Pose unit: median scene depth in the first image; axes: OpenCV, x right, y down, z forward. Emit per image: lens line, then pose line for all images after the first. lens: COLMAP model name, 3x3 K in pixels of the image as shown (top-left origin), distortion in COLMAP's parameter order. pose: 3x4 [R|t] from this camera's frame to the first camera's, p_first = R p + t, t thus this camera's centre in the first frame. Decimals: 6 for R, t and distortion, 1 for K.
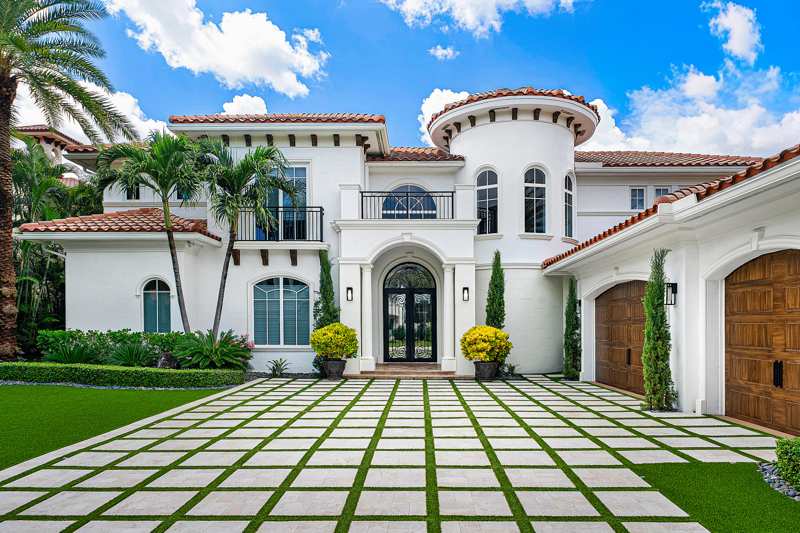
lens RADIAL K [[536.3, 0, 400.0], [0, 536.3, 266.5], [0, 0, 1]] dist [-0.009034, -0.002810]
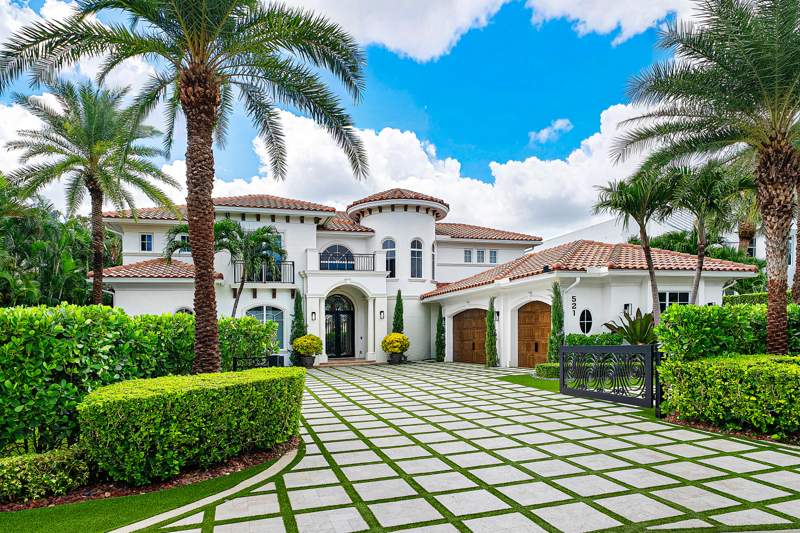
lens RADIAL K [[494.9, 0, 400.0], [0, 494.9, 266.5], [0, 0, 1]] dist [0.063398, -0.000384]
pose [[0.946188, 0.015842, 0.323228, -0.320168], [-0.004983, 0.999396, -0.034396, -0.046732], [-0.323578, 0.030934, 0.945696, -0.492874]]
